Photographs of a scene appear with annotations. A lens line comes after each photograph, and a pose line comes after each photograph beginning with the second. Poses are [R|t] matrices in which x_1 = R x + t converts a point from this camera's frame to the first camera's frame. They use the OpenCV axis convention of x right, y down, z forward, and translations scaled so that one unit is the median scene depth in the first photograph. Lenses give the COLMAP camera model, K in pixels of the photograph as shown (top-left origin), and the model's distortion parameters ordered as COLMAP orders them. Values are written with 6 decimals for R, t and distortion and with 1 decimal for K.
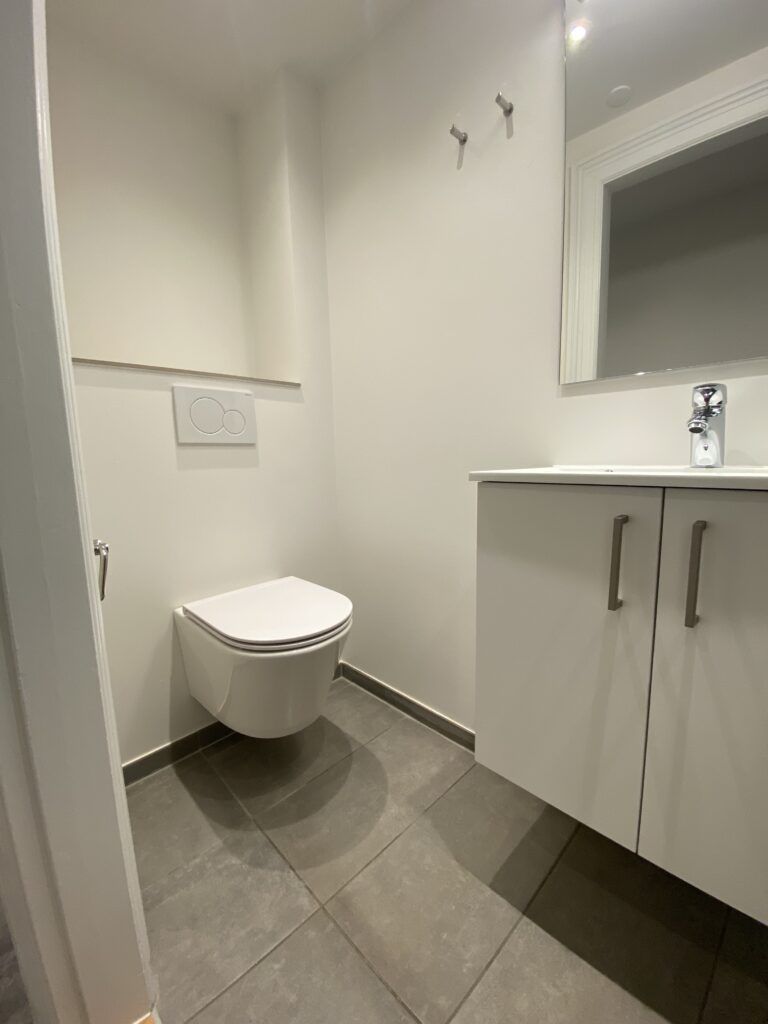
lens RADIAL K [[417.4, 0, 384.0], [0, 417.4, 512.0], [0, 0, 1]] dist [0.000393, -0.012768]
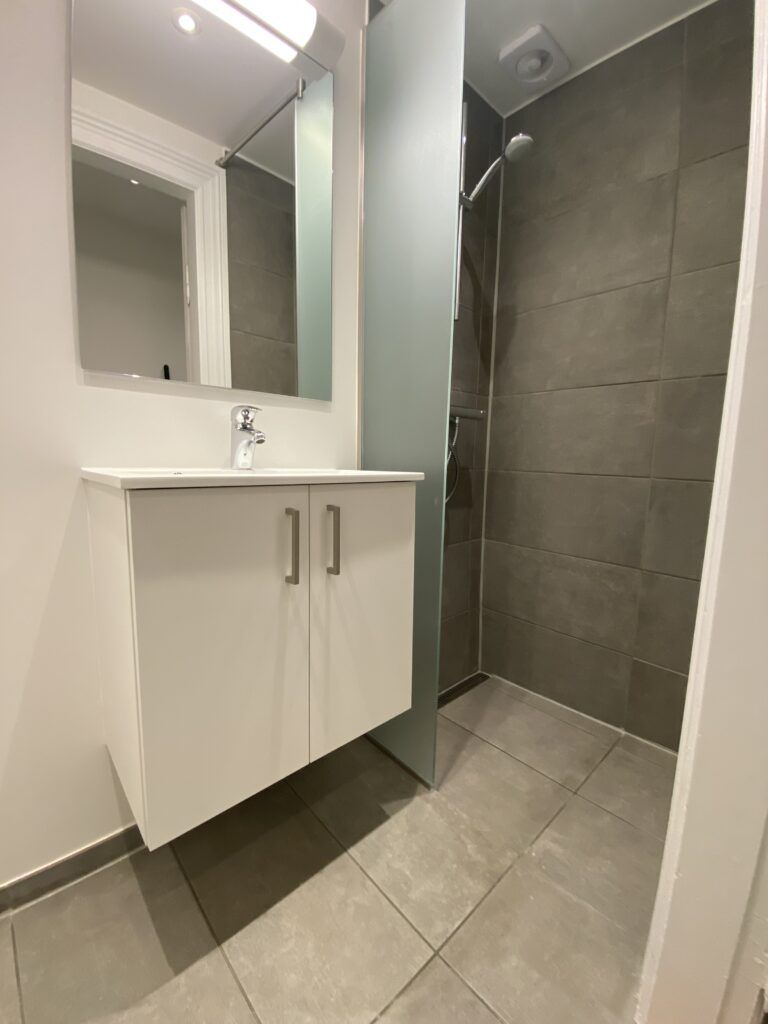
lens RADIAL K [[417.4, 0, 384.0], [0, 417.4, 512.0], [0, 0, 1]] dist [0.000393, -0.012768]
pose [[0.030434, -0.107189, 0.993773, -0.528568], [0.108913, 0.988669, 0.103303, -0.065042], [-0.993585, 0.105091, 0.041764, 0.541676]]
